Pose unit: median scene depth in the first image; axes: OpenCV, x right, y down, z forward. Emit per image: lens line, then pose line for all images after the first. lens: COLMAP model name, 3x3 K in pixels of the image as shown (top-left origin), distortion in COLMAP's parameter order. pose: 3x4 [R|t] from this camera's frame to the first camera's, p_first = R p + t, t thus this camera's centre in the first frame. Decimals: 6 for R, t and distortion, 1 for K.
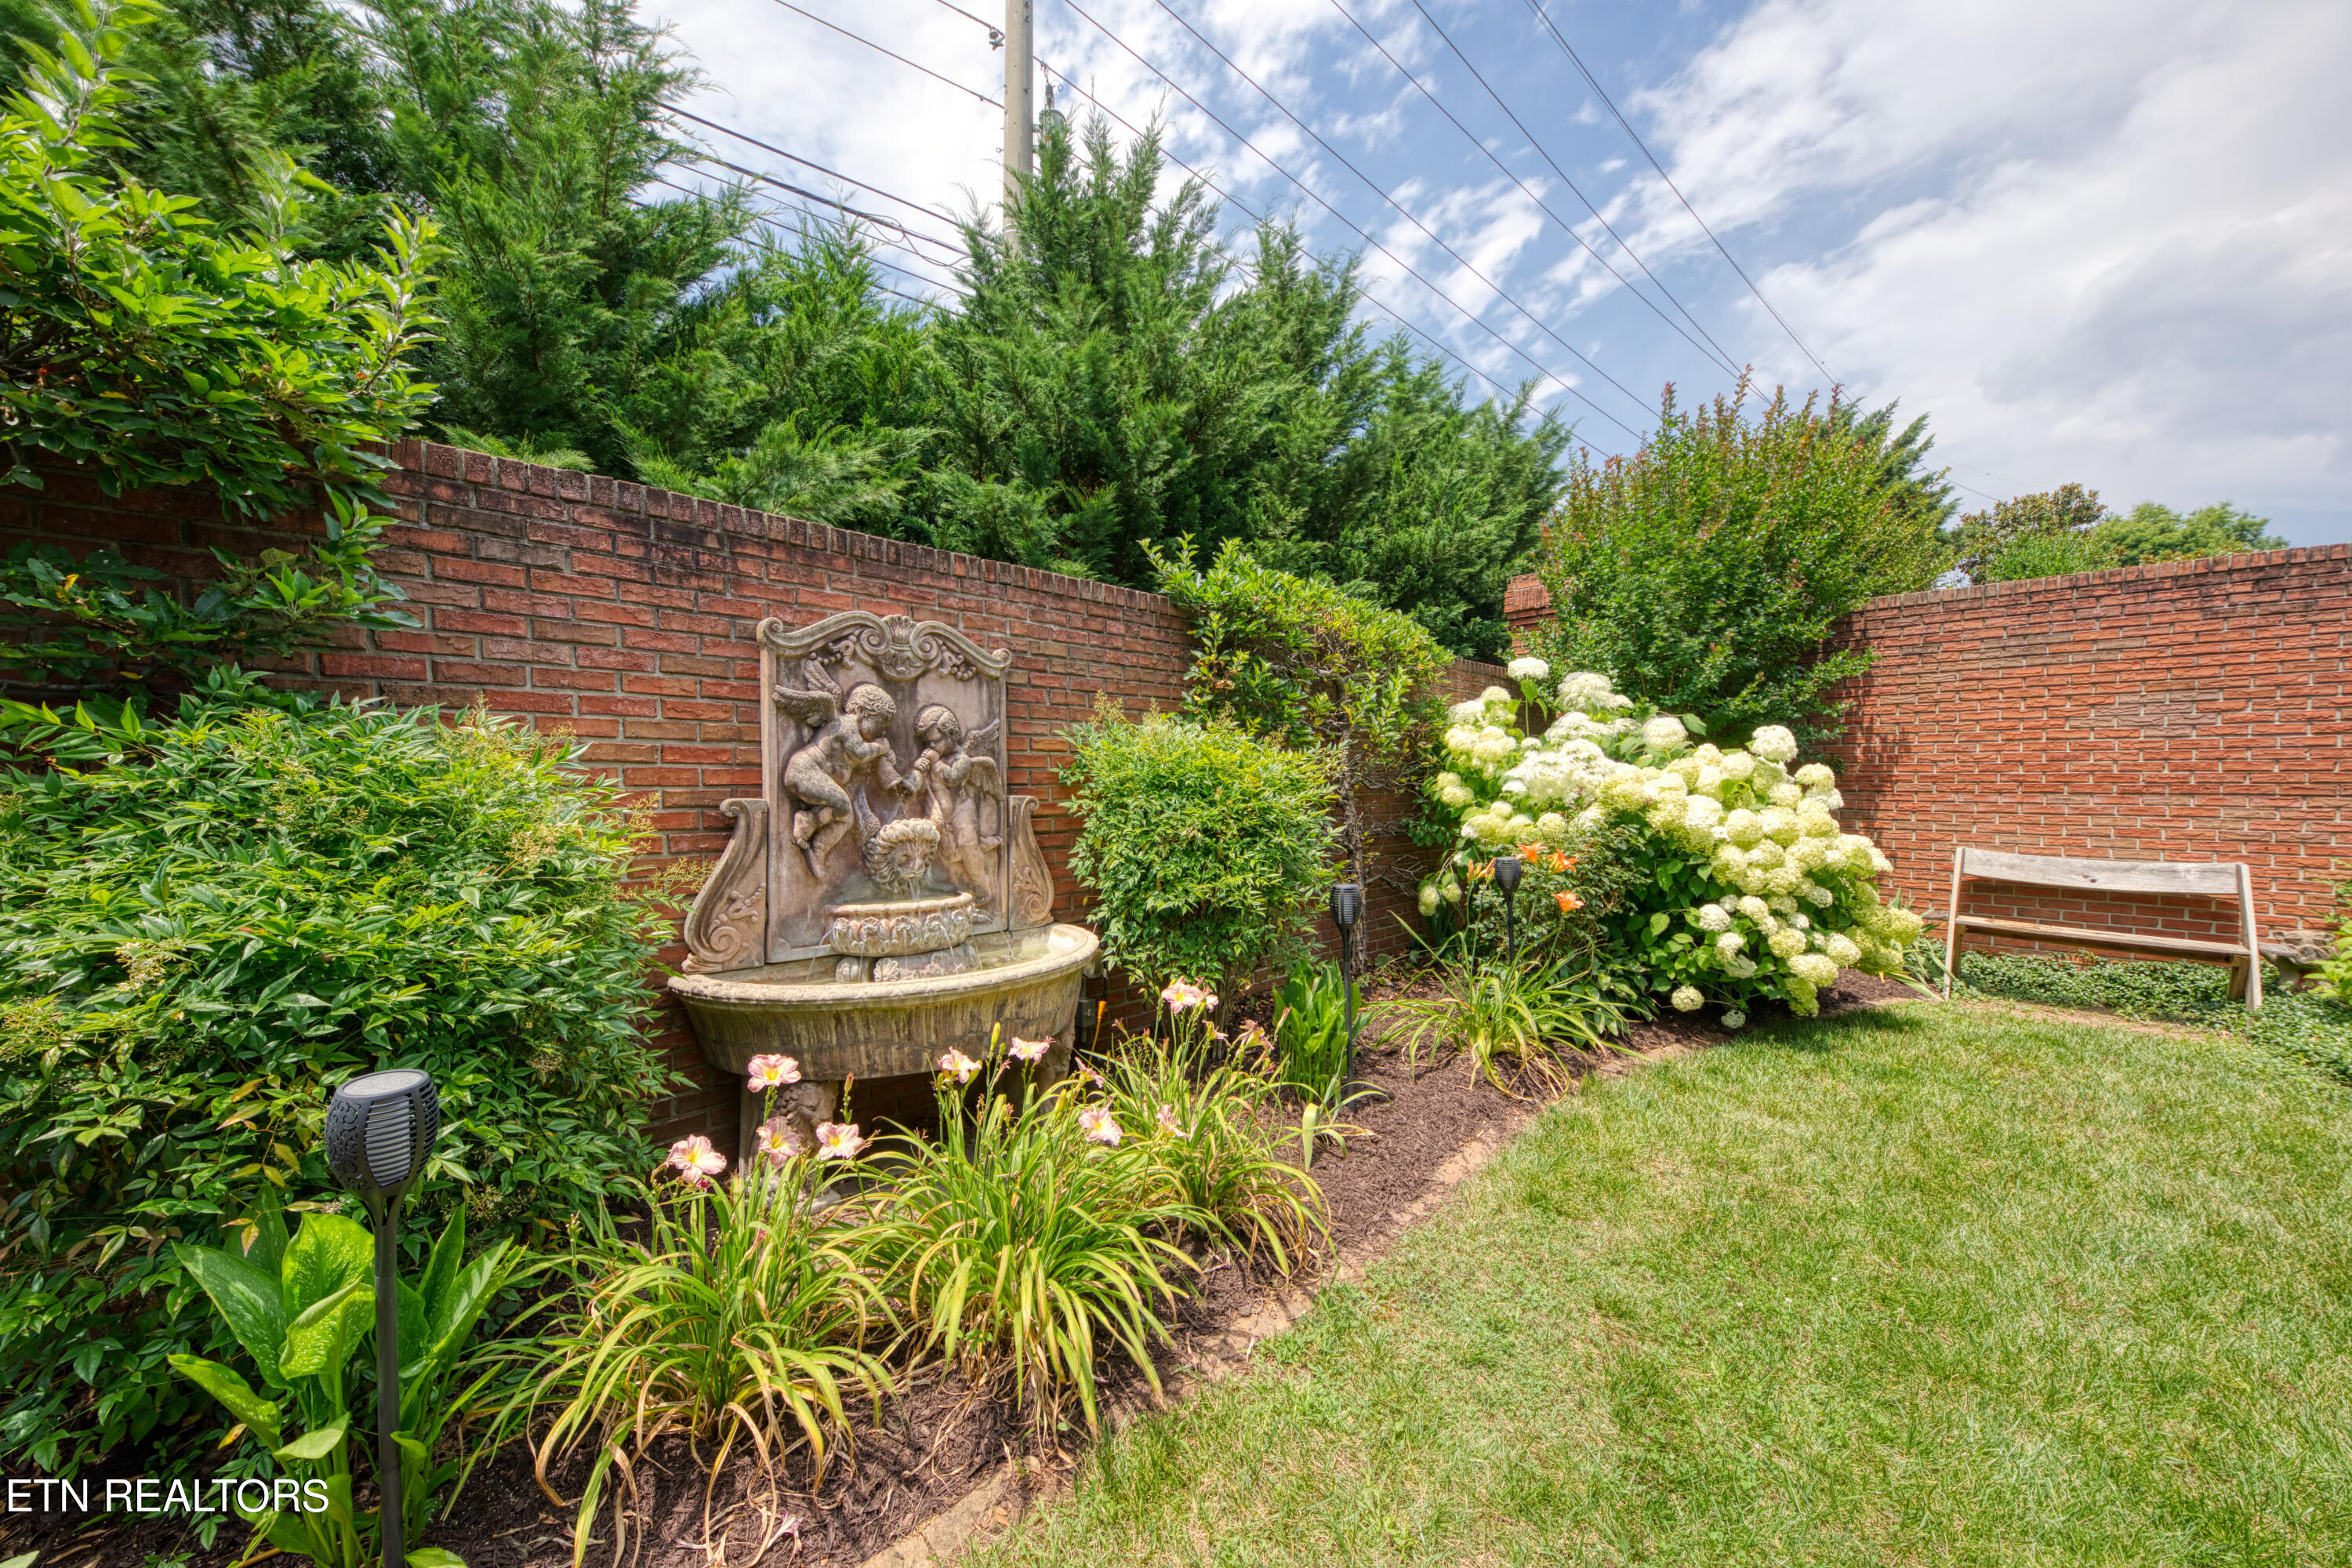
lens RADIAL K [[811.0, 0, 1182.5], [0, 811.0, 780.6], [0, 0, 1]] dist [-0.001034, -0.000183]
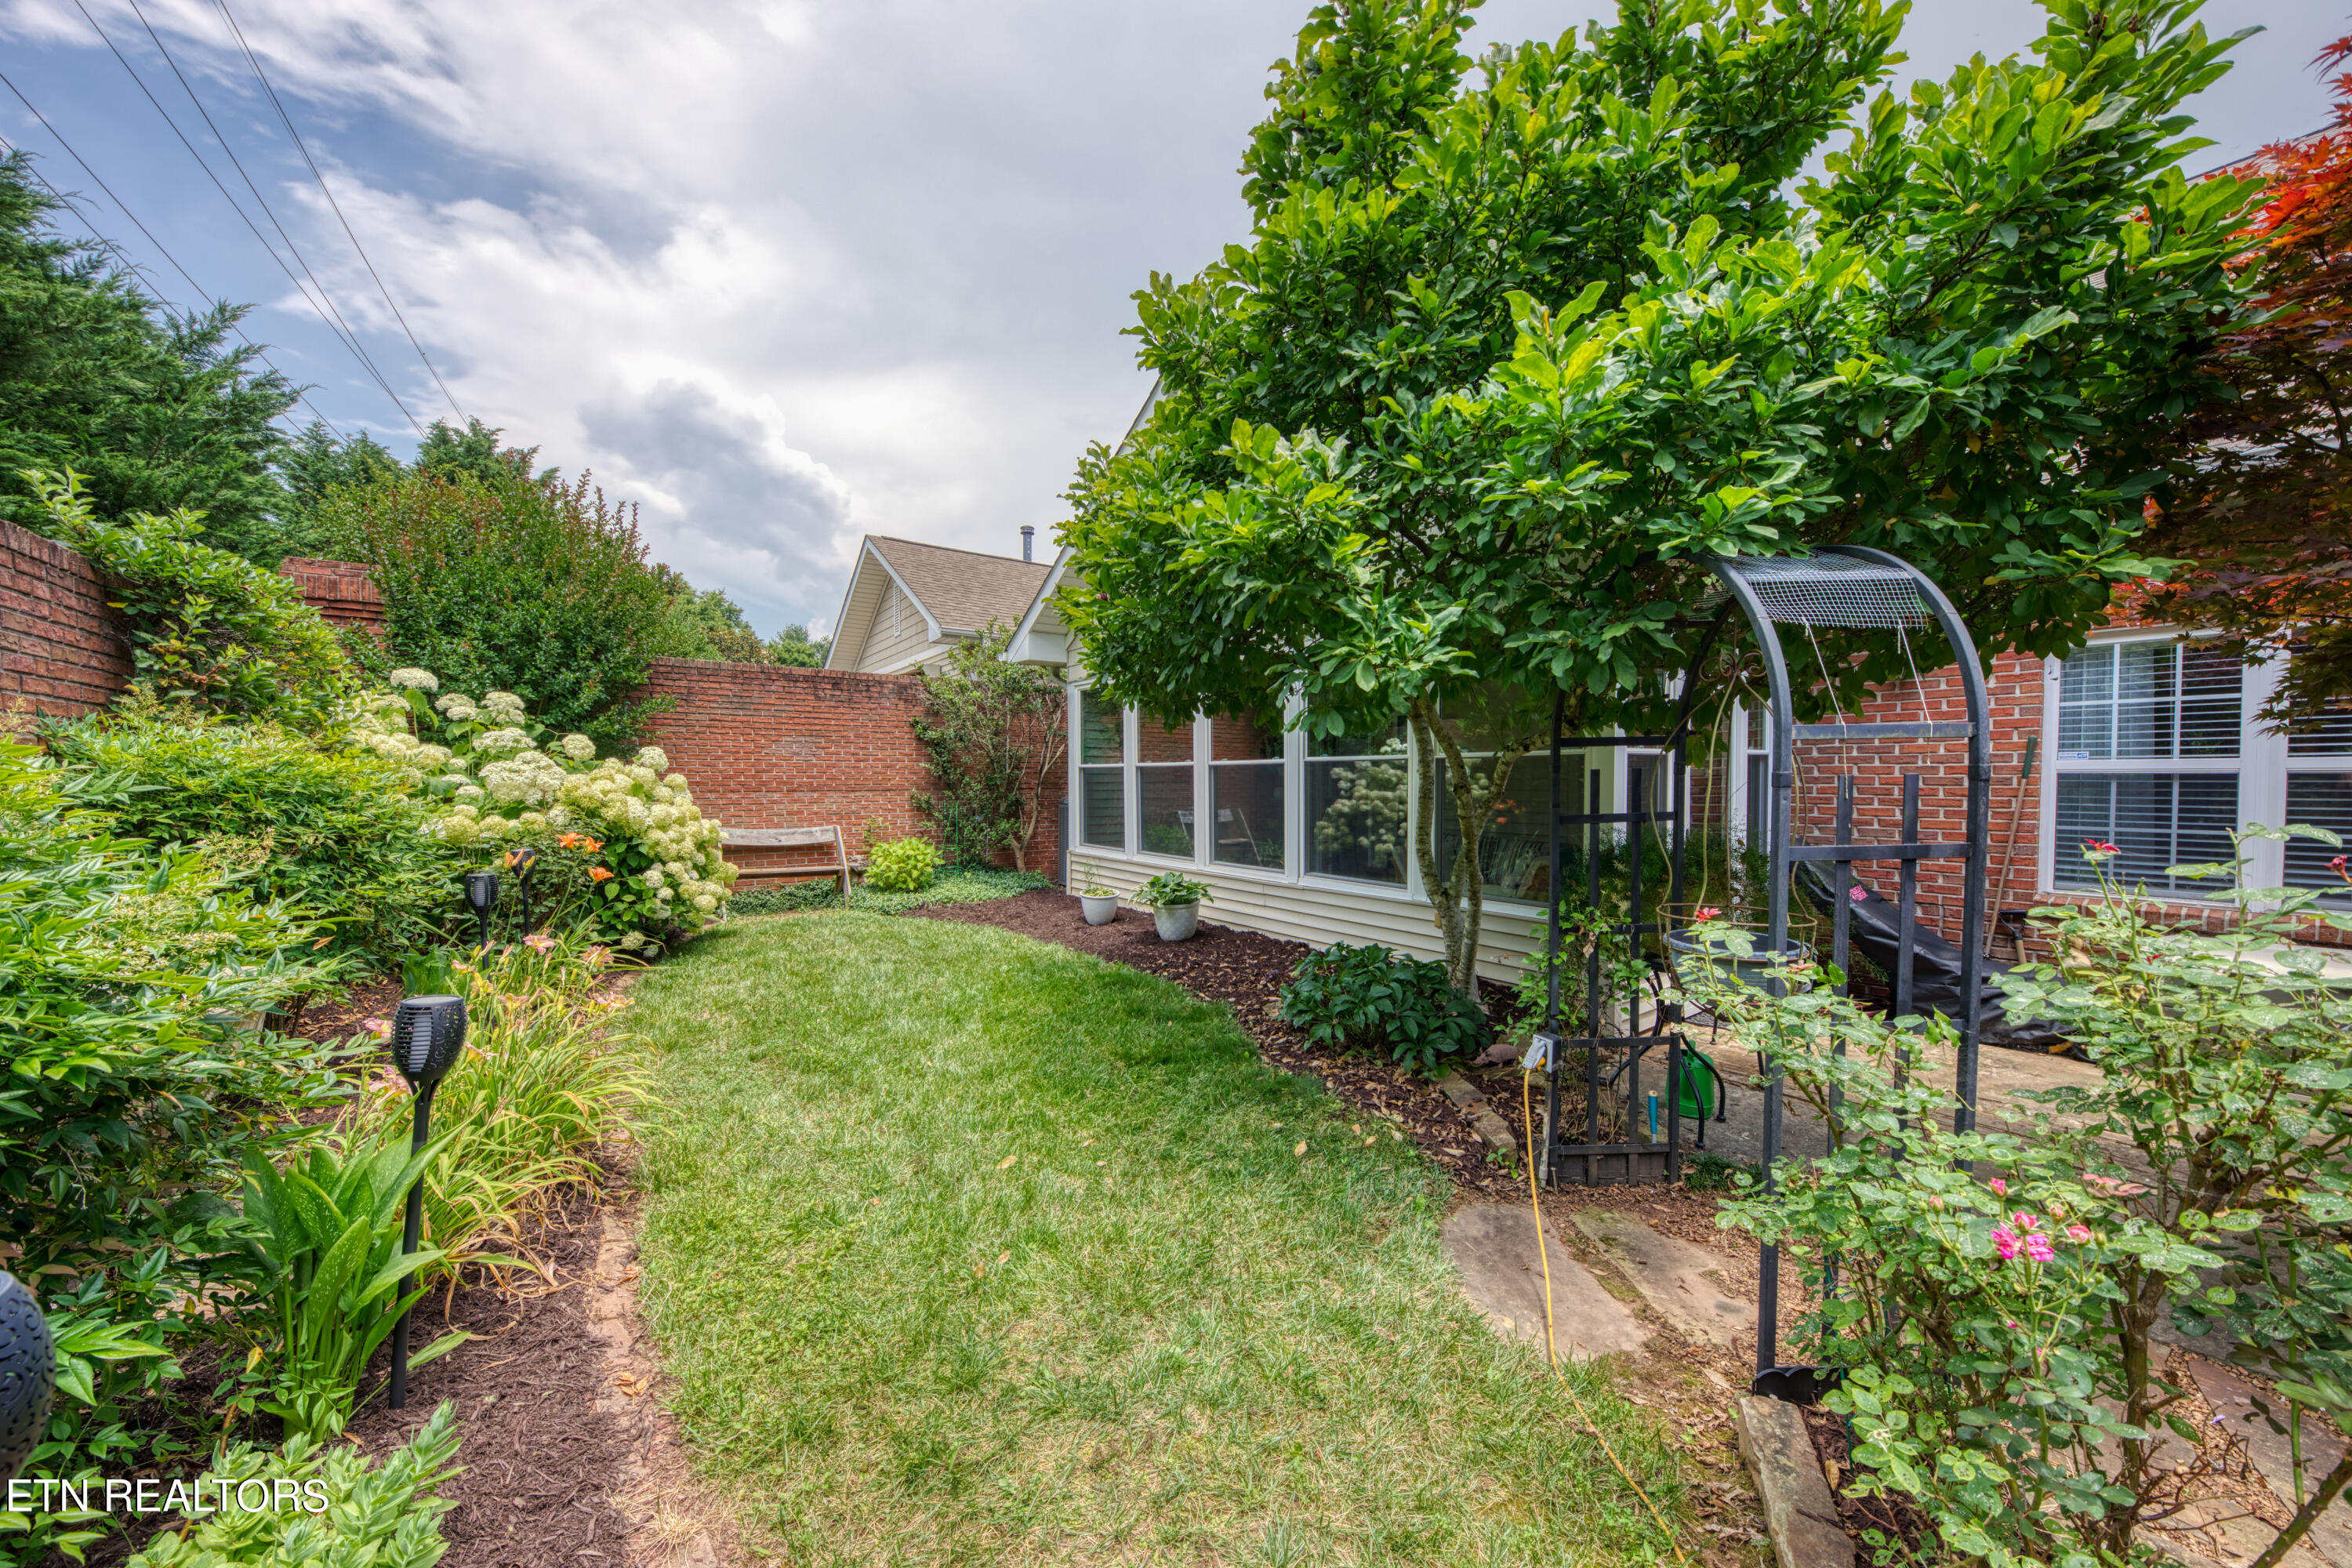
lens RADIAL K [[811.0, 0, 1180.0], [0, 811.0, 806.2], [0, 0, 1]] dist [-0.001034, -0.000183]
pose [[0.155630, -0.035547, 0.987176, -0.601641], [0.004060, 0.999367, 0.035346, -0.008543], [-0.987807, -0.001493, 0.155676, -0.151961]]
